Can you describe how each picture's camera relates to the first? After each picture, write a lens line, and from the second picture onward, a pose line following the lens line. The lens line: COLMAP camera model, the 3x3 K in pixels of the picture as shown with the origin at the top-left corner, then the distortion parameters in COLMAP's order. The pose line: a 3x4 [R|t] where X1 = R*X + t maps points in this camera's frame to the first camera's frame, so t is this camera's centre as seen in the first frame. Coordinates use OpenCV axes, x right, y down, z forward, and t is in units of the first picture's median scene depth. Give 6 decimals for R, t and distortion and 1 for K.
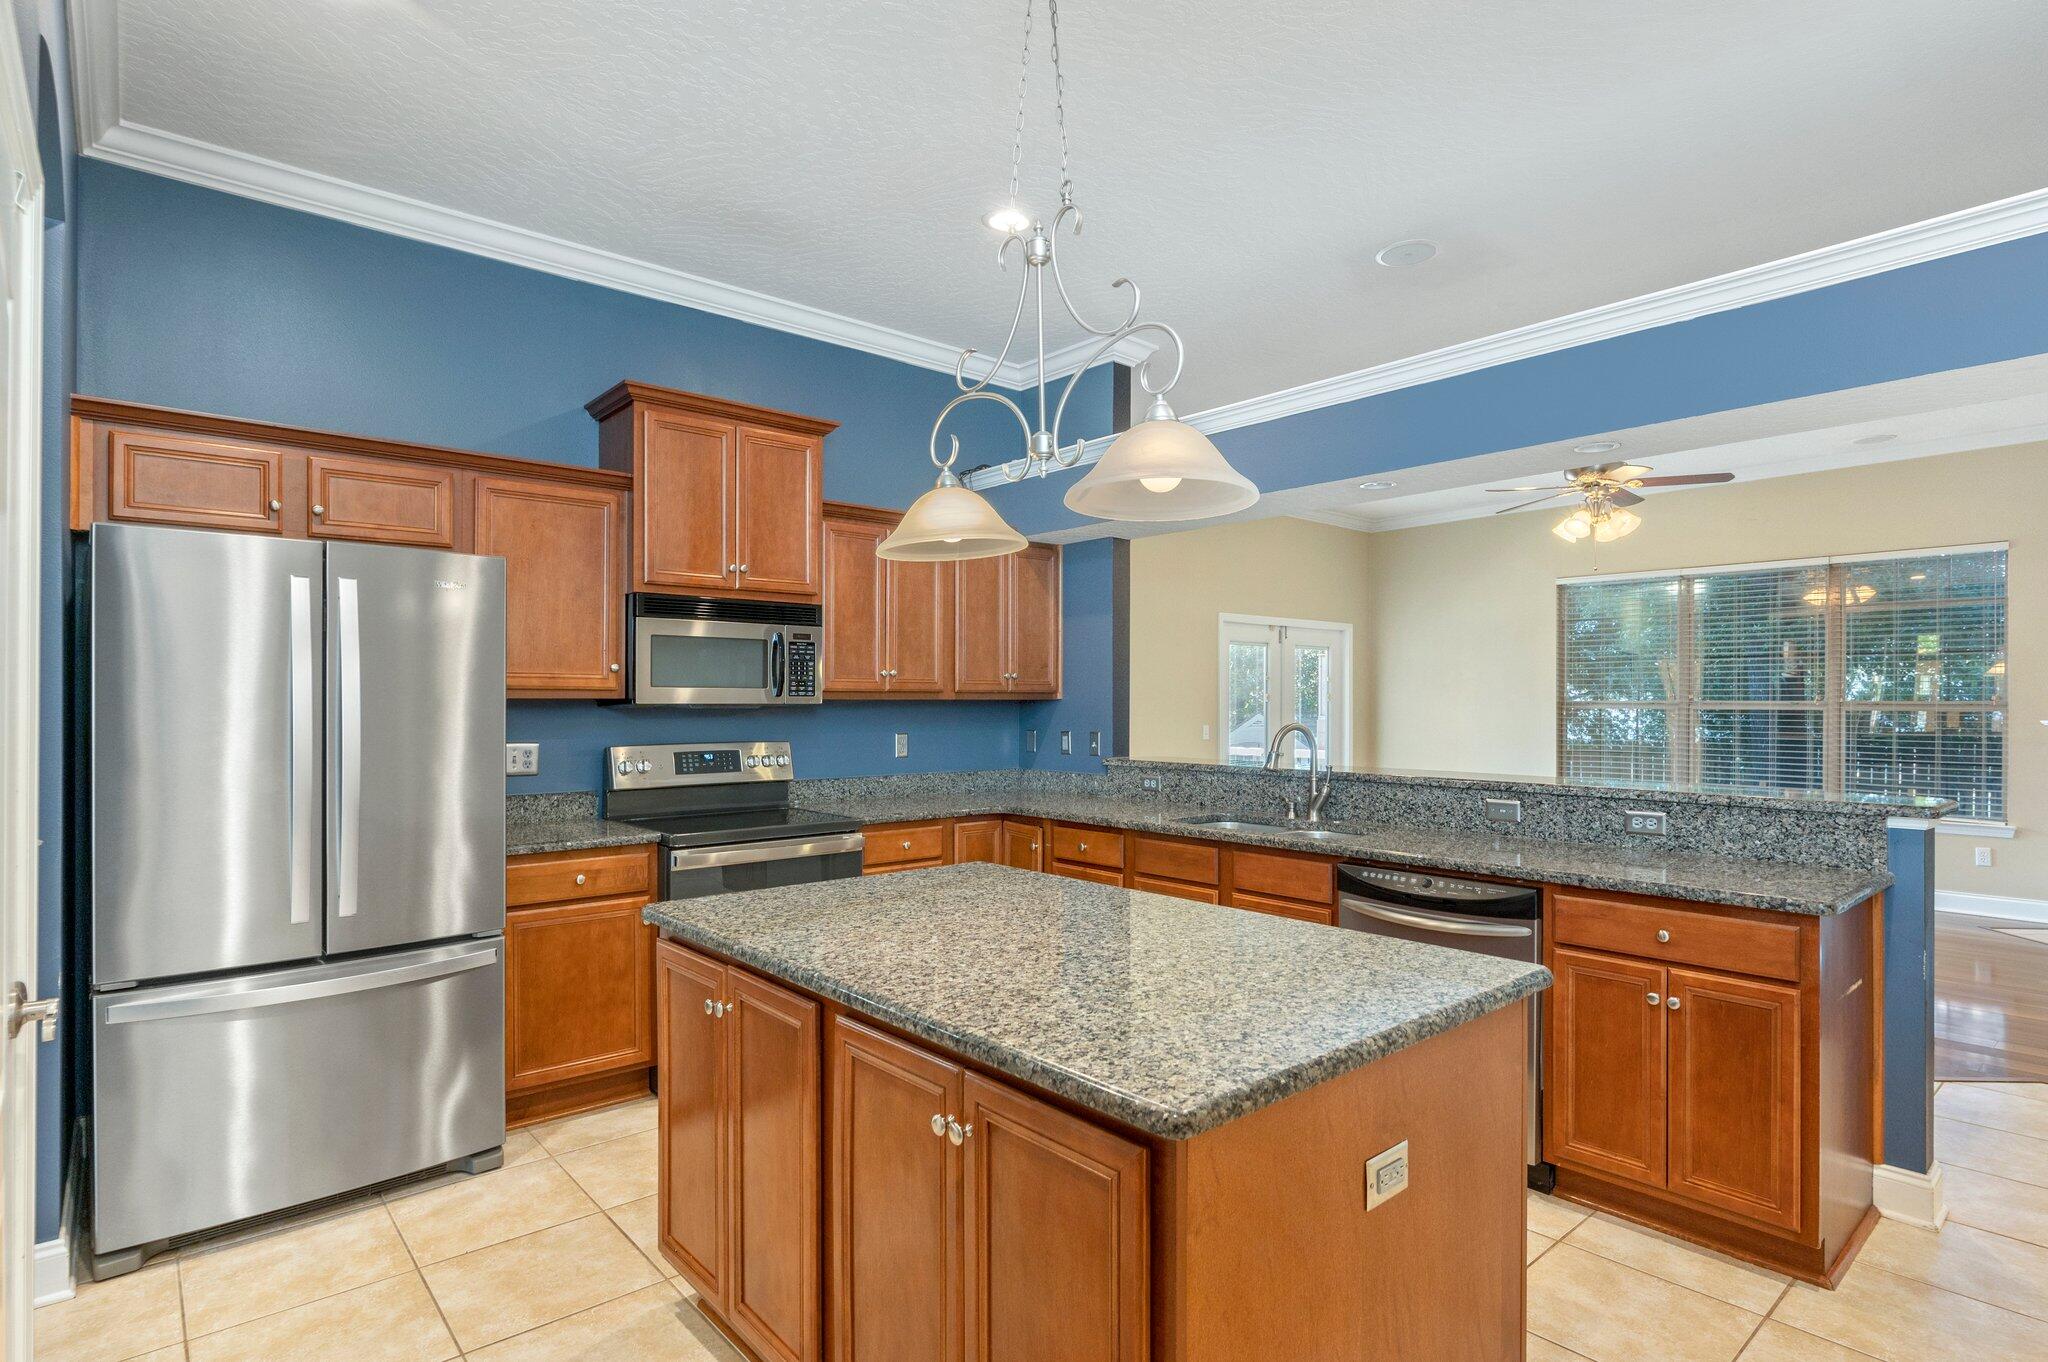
lens RADIAL K [[1045.4, 0, 1067.4], [0, 1045.4, 698.2], [0, 0, 1]] dist [0.000026, -0.000168]
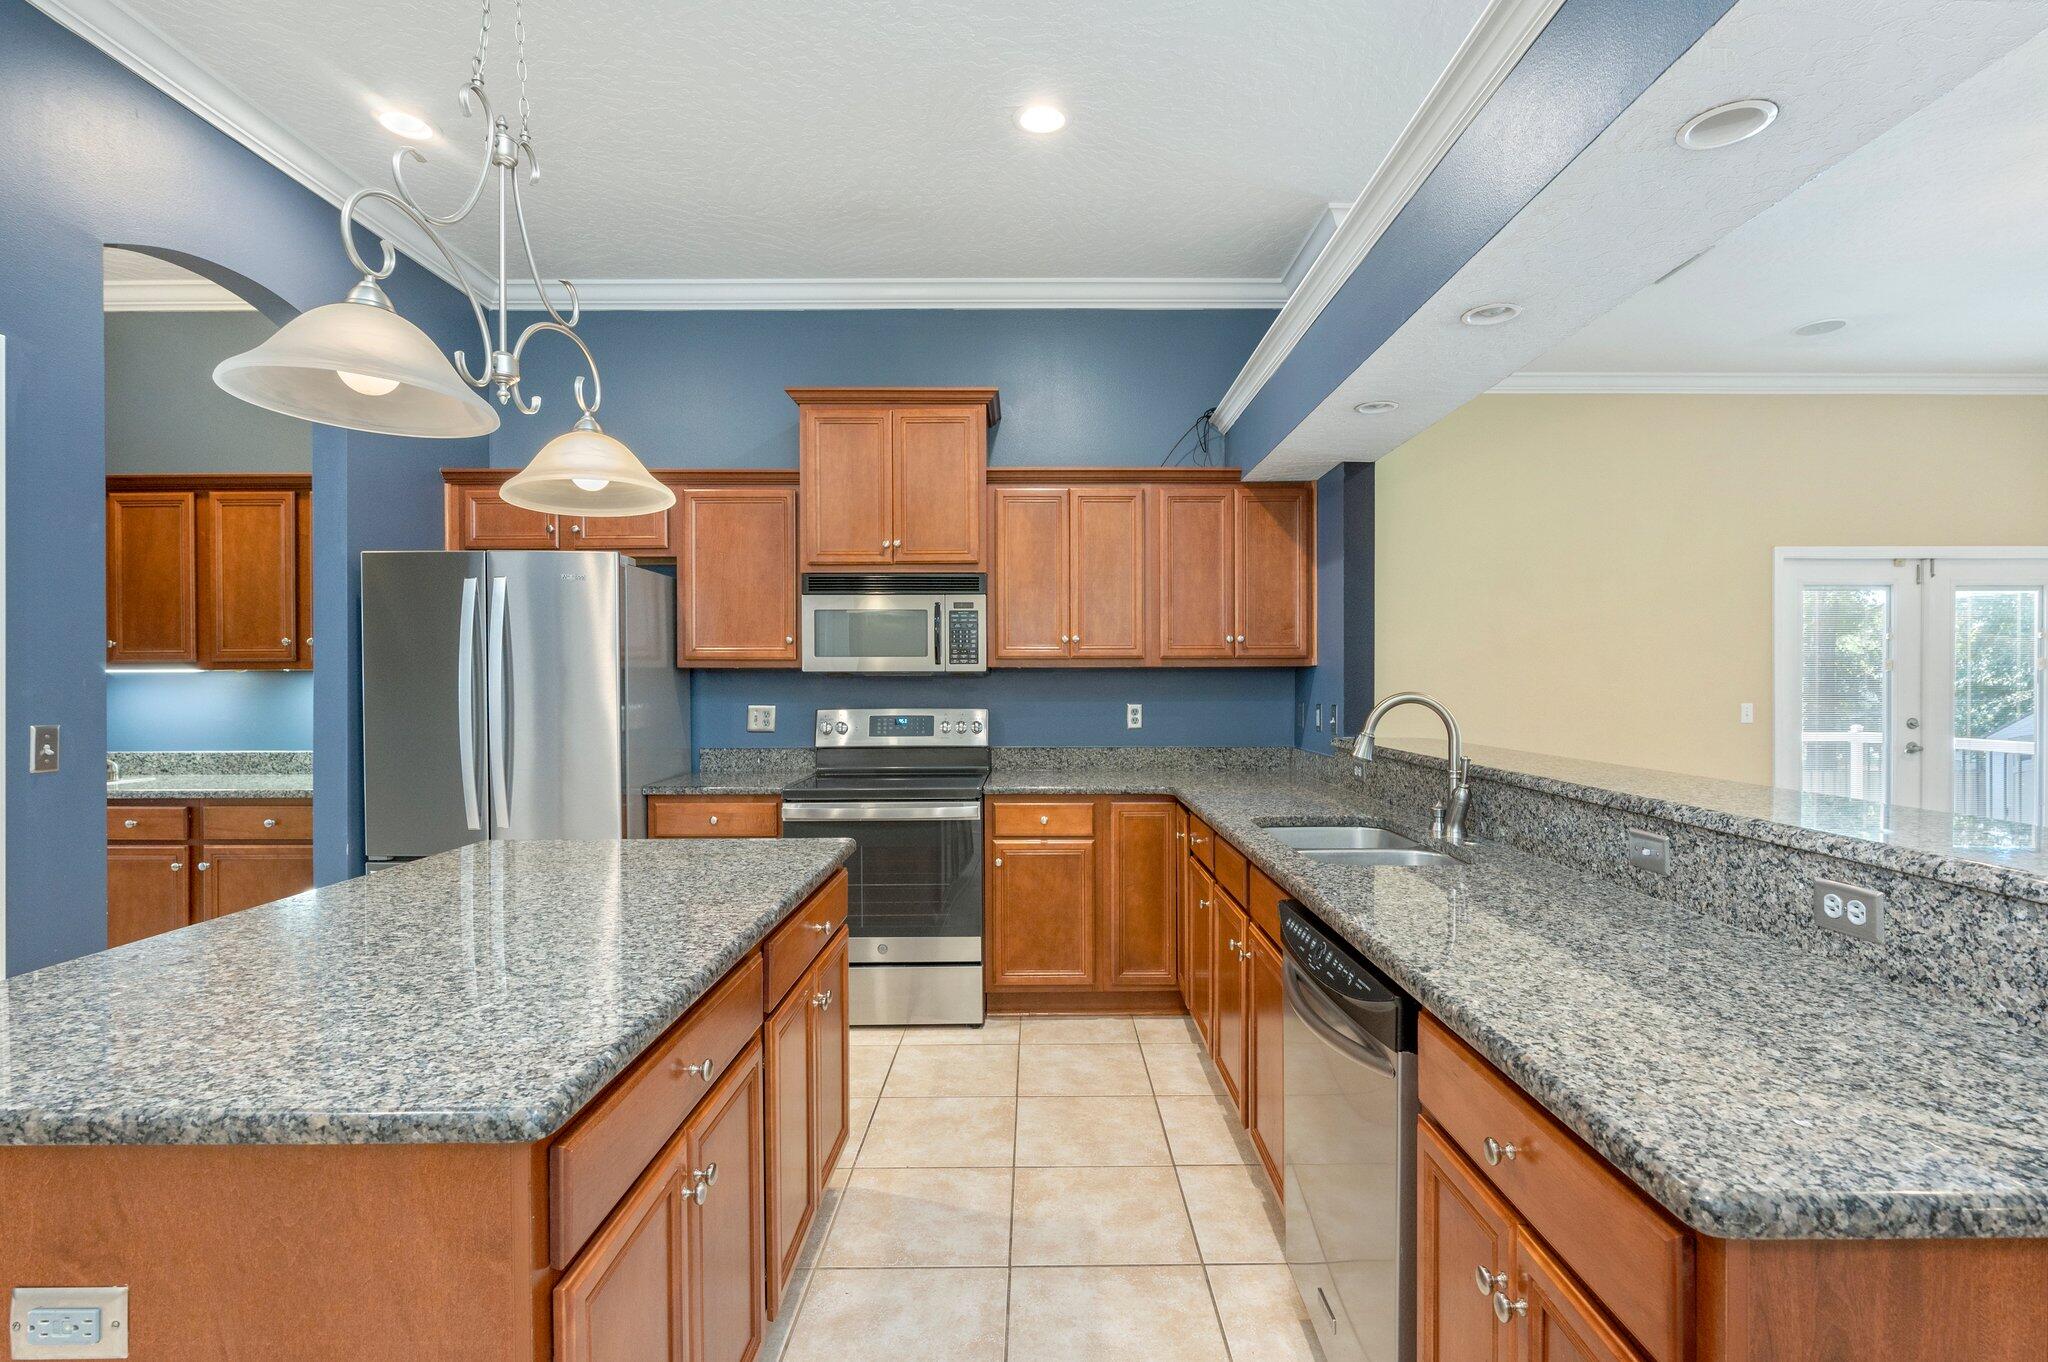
lens RADIAL K [[973.3, 0, 1048.7], [0, 973.3, 688.1], [0, 0, 1]] dist [-0.002273, -0.000054]
pose [[0.751742, 0.002861, -0.659451, 0.446922], [0.005200, 0.999934, 0.010266, 0.012743], [0.659437, -0.011146, 0.751677, 0.352630]]
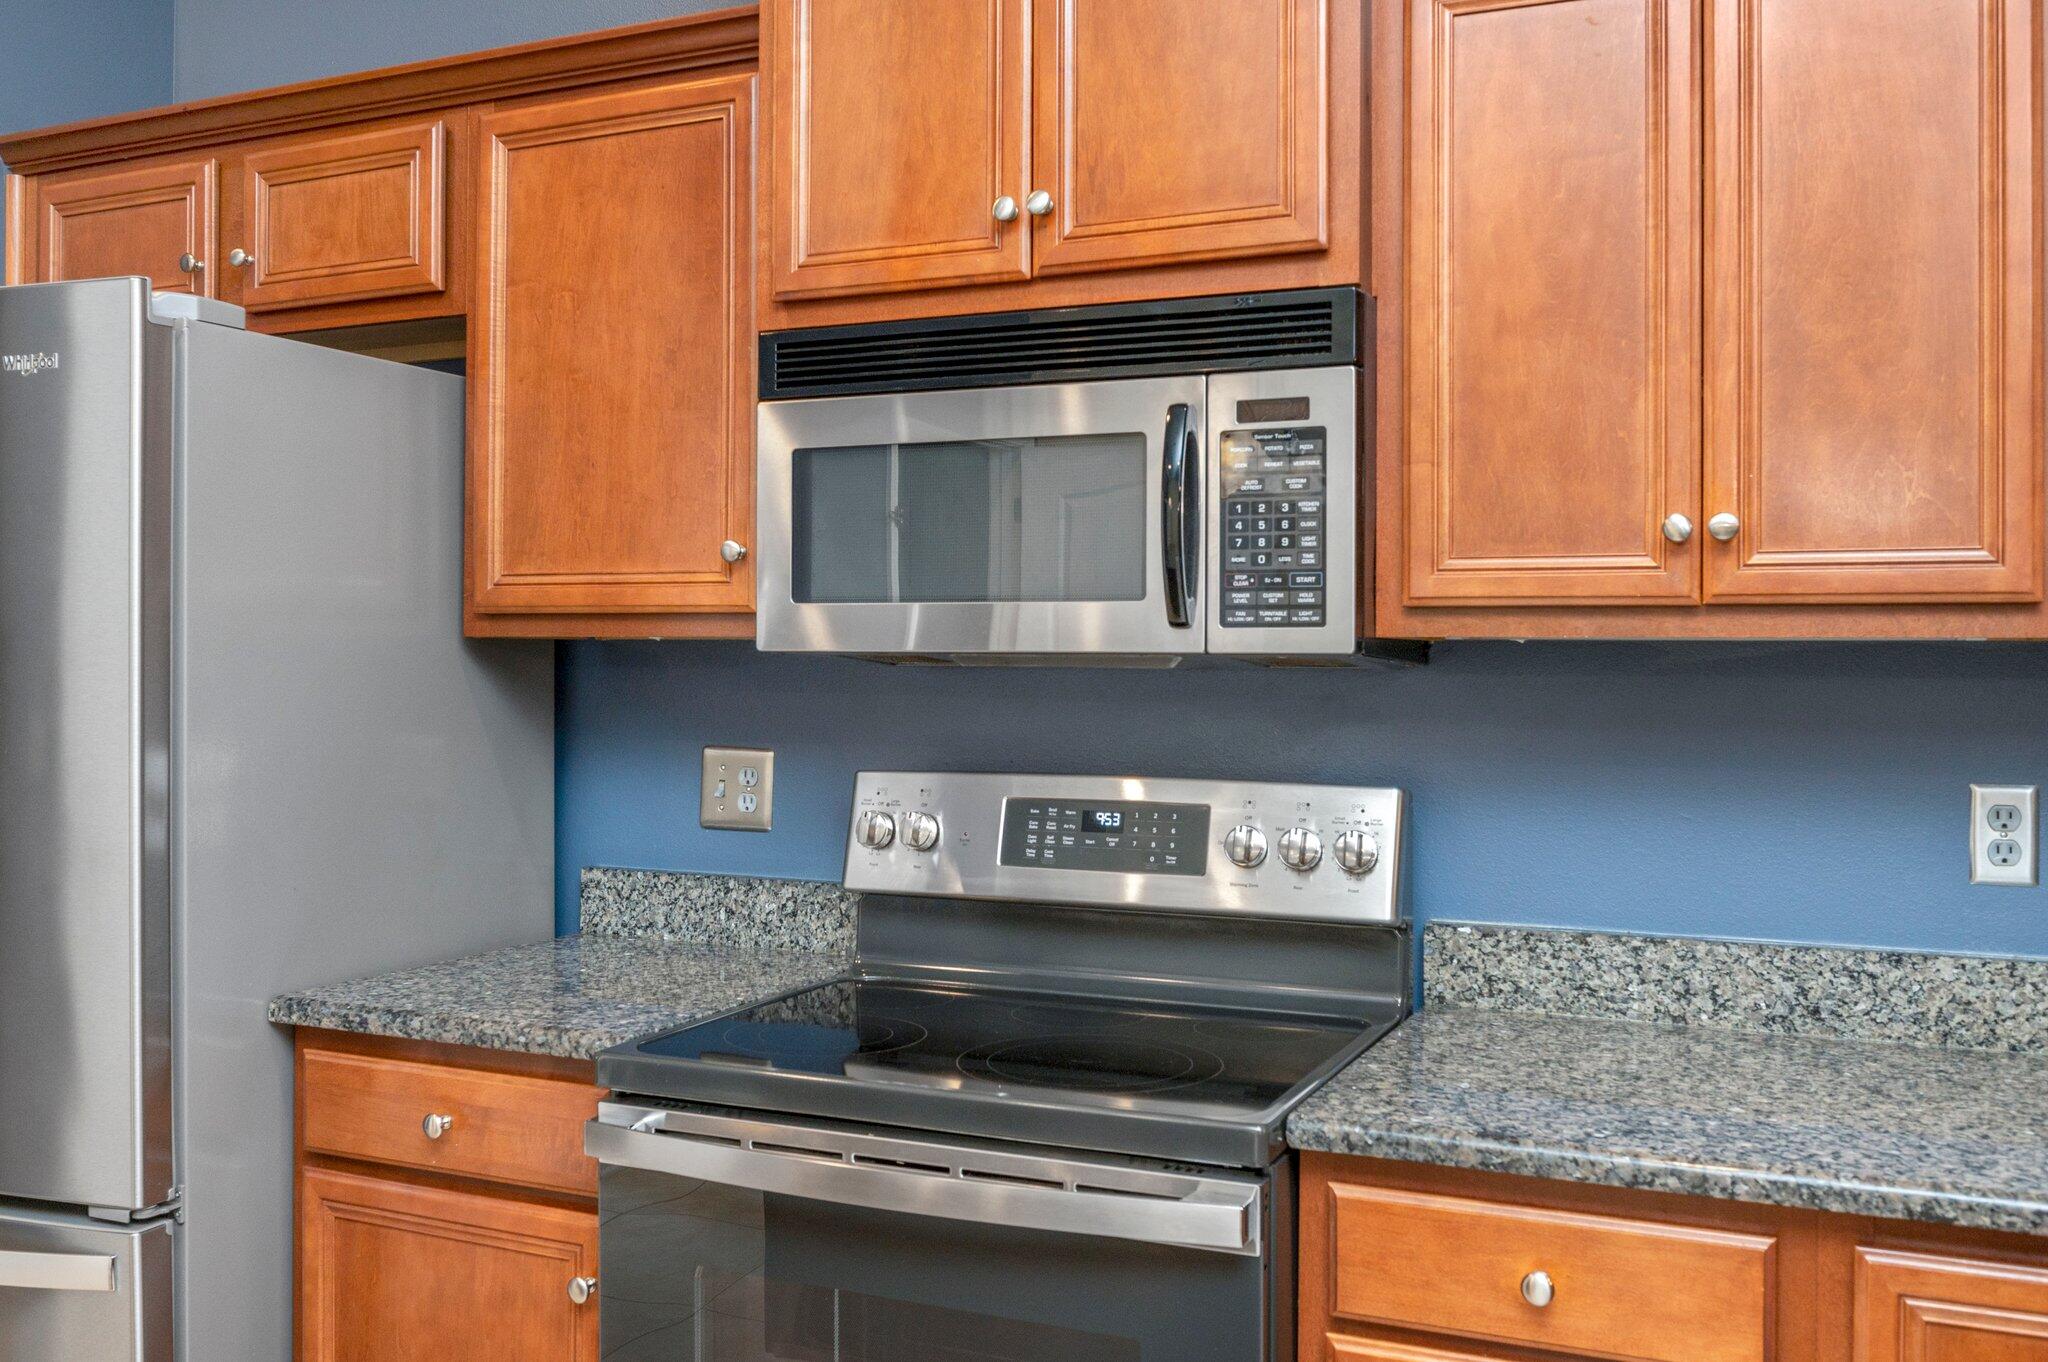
lens RADIAL K [[1850.8, 0, 962.9], [0, 1850.8, 643.2], [0, 0, 1]] dist [-0.011185, 0.000737]
pose [[0.385980, -0.008700, -0.922466, 0.170082], [-0.002956, 0.999939, -0.010668, 0.008446], [0.922502, 0.006844, 0.385931, 0.759570]]
